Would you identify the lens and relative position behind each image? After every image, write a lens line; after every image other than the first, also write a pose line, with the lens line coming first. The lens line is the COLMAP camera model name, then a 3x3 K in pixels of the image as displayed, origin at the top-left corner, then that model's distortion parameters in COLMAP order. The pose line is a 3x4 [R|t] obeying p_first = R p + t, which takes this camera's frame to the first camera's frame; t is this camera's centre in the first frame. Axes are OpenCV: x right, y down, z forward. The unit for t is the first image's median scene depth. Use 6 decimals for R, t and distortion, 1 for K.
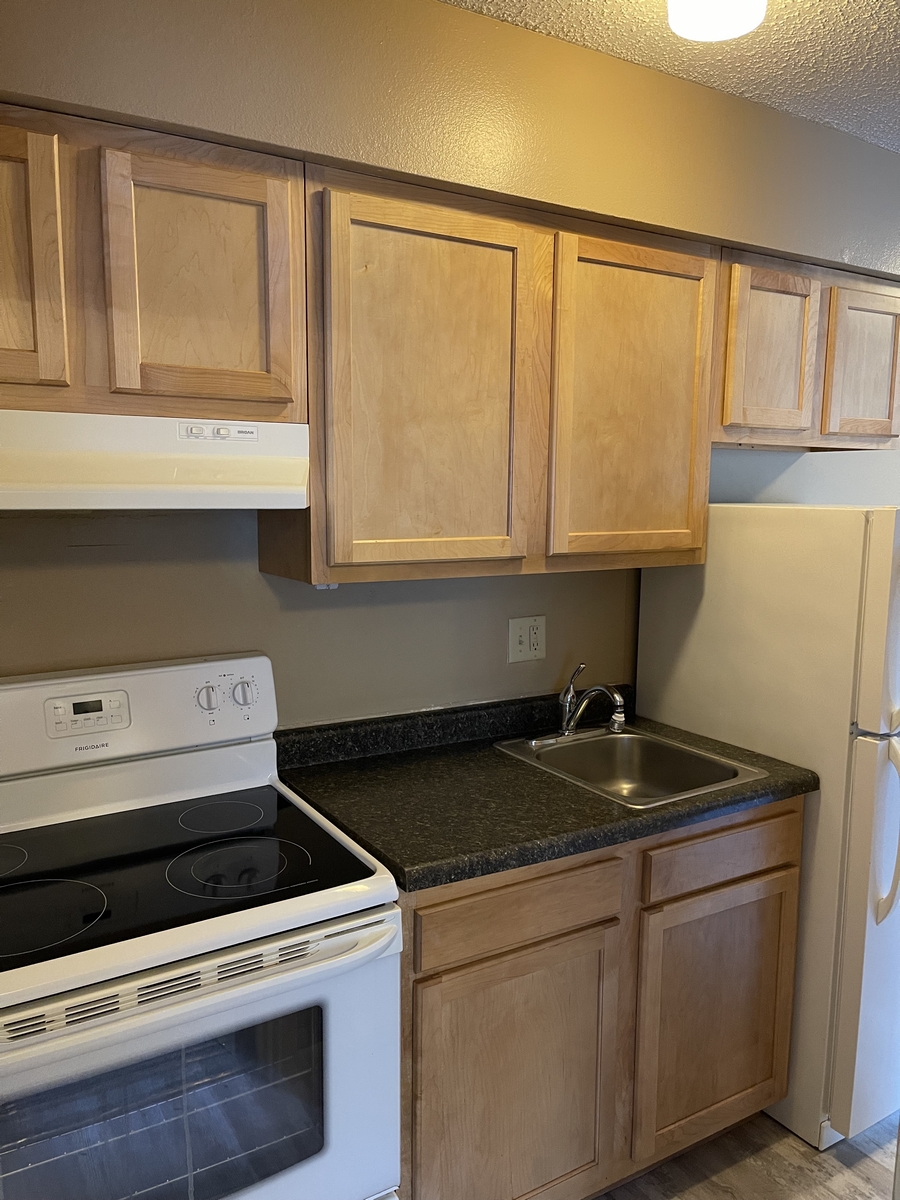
lens RADIAL K [[893.6, 0, 445.0], [0, 893.6, 601.7], [0, 0, 1]] dist [0.000217, -0.002326]
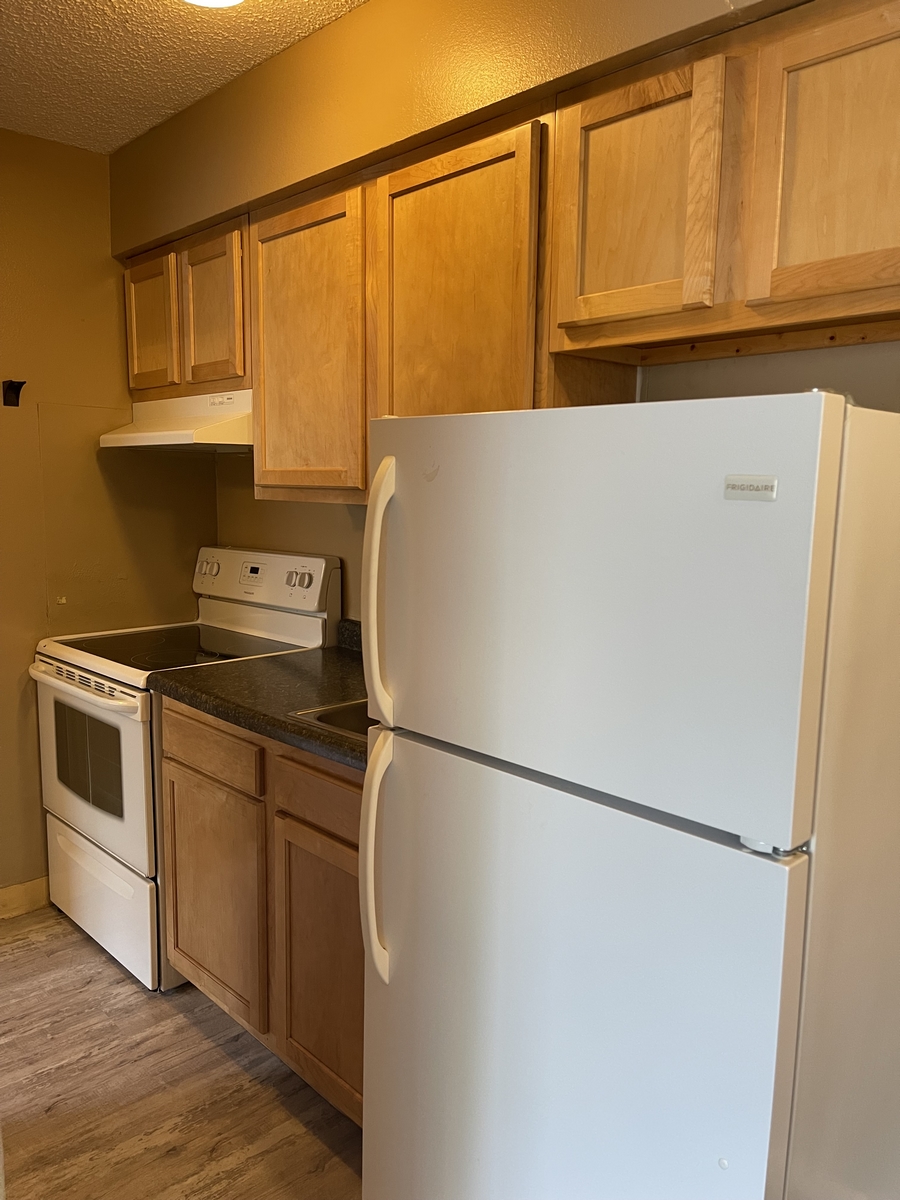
lens RADIAL K [[893.6, 0, 458.6], [0, 893.6, 603.4], [0, 0, 1]] dist [0.000217, -0.002326]
pose [[0.239593, 0.126699, -0.962571, 1.285359], [-0.135375, 0.986123, 0.096103, -0.033854], [0.961389, 0.107282, 0.253420, 0.913573]]
